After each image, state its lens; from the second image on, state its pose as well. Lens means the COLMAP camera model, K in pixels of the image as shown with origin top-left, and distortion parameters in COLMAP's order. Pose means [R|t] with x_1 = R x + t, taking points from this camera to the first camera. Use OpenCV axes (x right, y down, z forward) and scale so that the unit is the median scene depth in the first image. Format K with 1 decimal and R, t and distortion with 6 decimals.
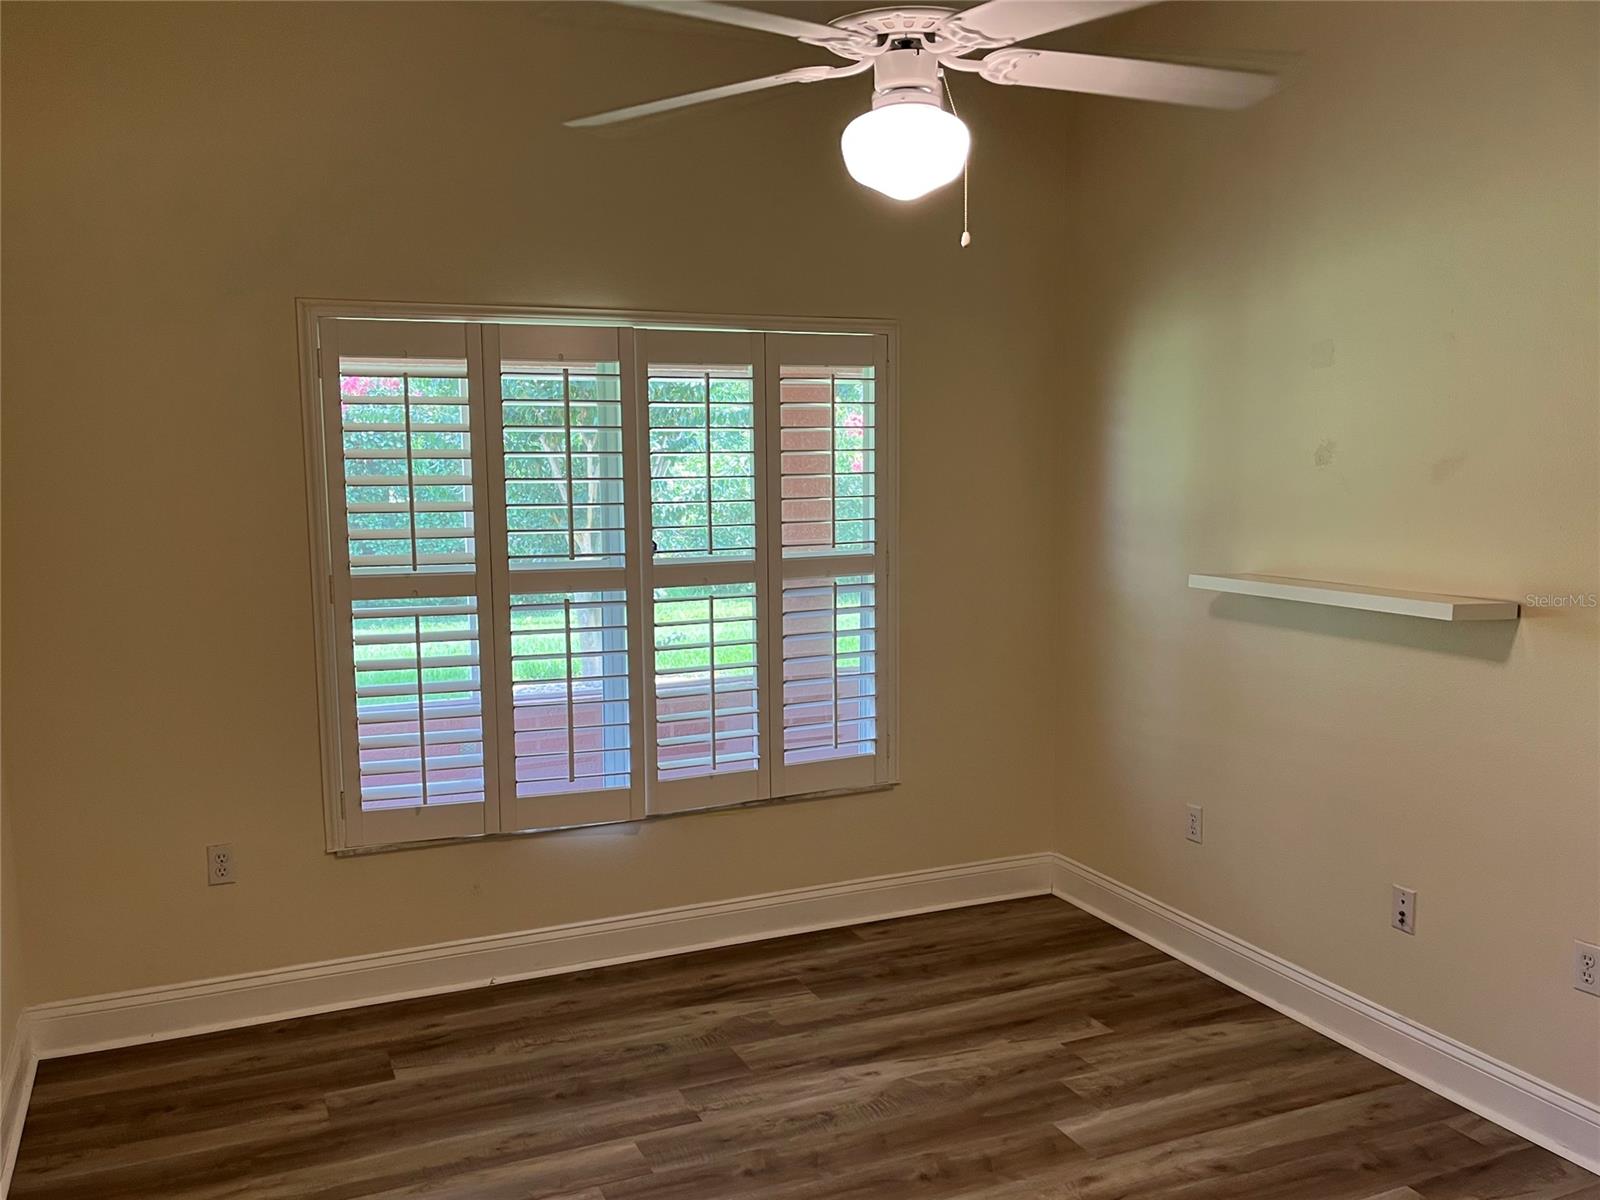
lens RADIAL K [[1315.5, 0, 809.1], [0, 1315.5, 605.9], [0, 0, 1]] dist [0.053874, -0.065424]
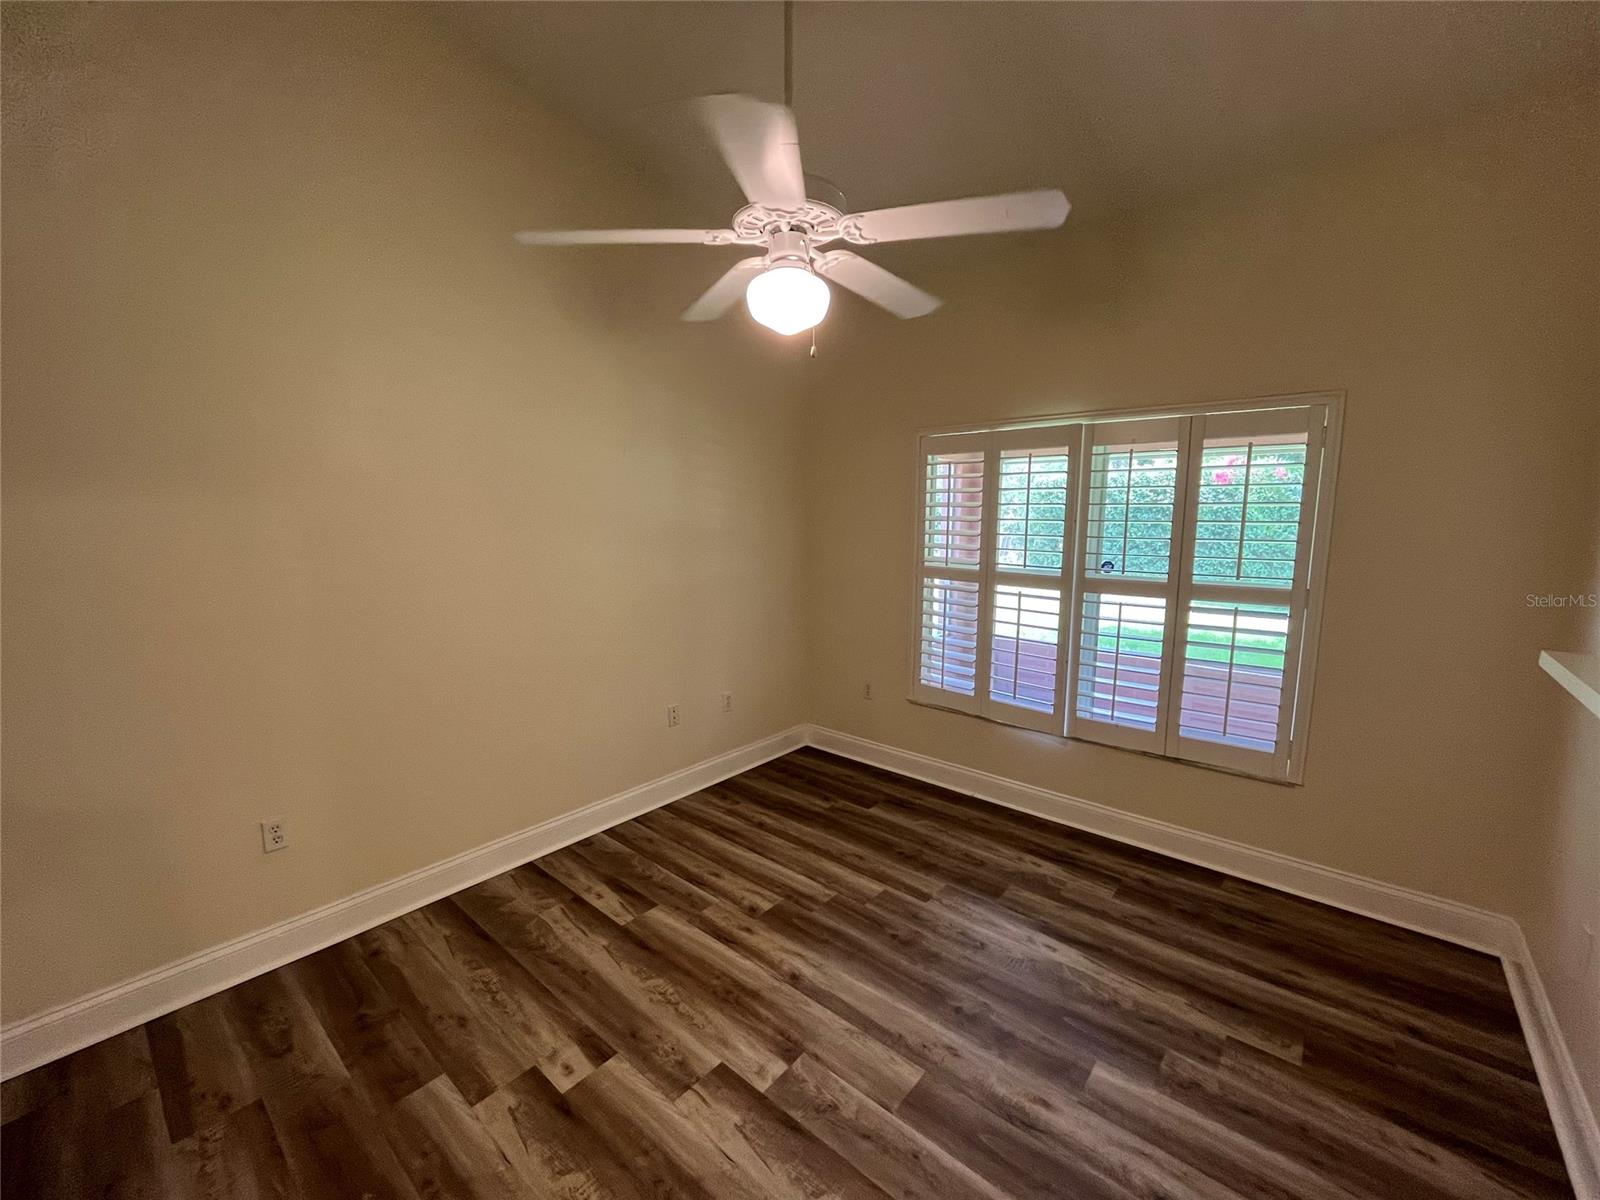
lens RADIAL K [[650.1, 0, 796.3], [0, 650.1, 602.4], [0, 0, 1]] dist [-0.002047, -0.000109]
pose [[0.445006, 0.137993, -0.884832, 0.438259], [-0.114280, 0.988729, 0.096721, -0.040402], [0.888206, 0.058077, 0.455760, 0.383410]]
